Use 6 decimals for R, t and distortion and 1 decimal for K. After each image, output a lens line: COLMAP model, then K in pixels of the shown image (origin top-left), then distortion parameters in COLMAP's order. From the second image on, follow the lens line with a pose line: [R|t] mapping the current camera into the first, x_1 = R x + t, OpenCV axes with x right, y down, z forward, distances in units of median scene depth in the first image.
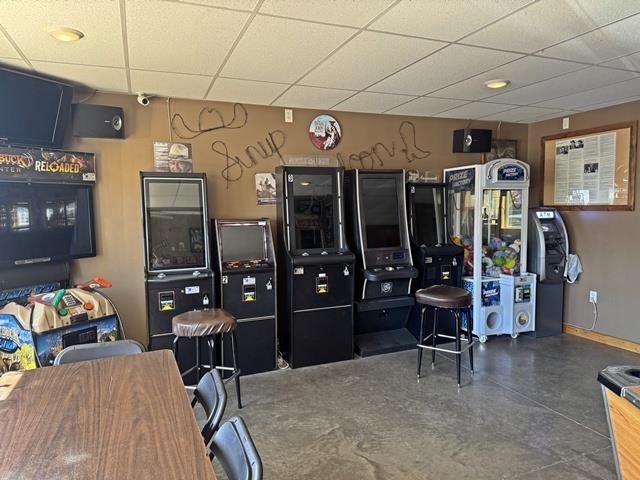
lens RADIAL K [[450.2, 0, 319.1], [0, 450.2, 237.6], [0, 0, 1]] dist [0.074471, -0.031913]
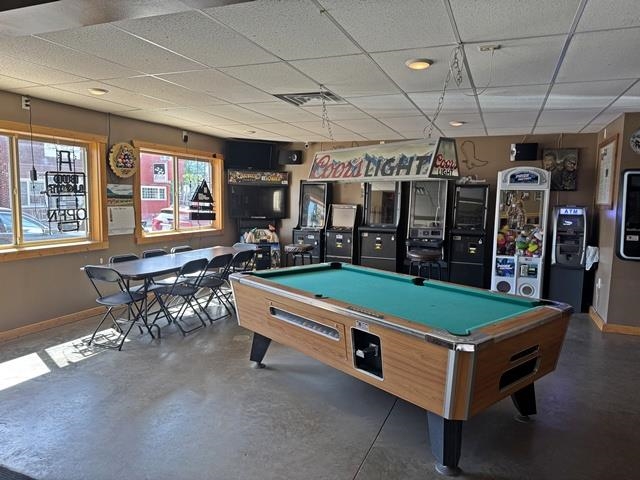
lens RADIAL K [[450.2, 0, 319.7], [0, 450.2, 241.8], [0, 0, 1]] dist [0.074471, -0.031913]
pose [[0.710679, 0.095428, -0.697014, 0.942879], [-0.076419, 0.995366, 0.058359, 0.010936], [0.699353, 0.011790, 0.714679, -0.353409]]
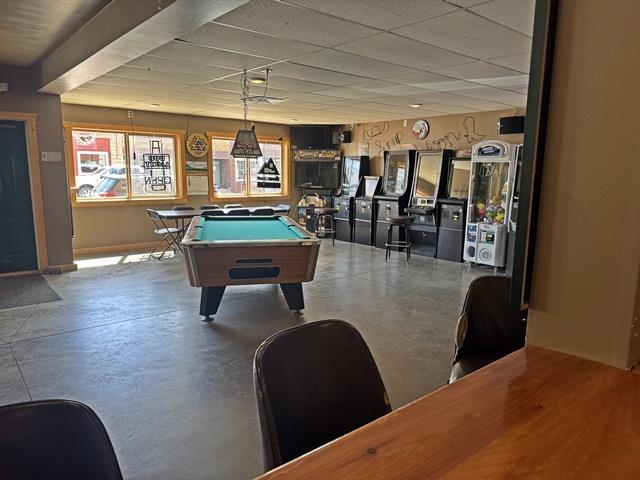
lens RADIAL K [[450.2, 0, 315.0], [0, 450.2, 244.6], [0, 0, 1]] dist [0.074471, -0.031913]
pose [[0.299562, 0.174395, -0.938002, 1.653029], [-0.087766, 0.984020, 0.154922, -0.026116], [0.950031, 0.035916, 0.310082, 0.054804]]
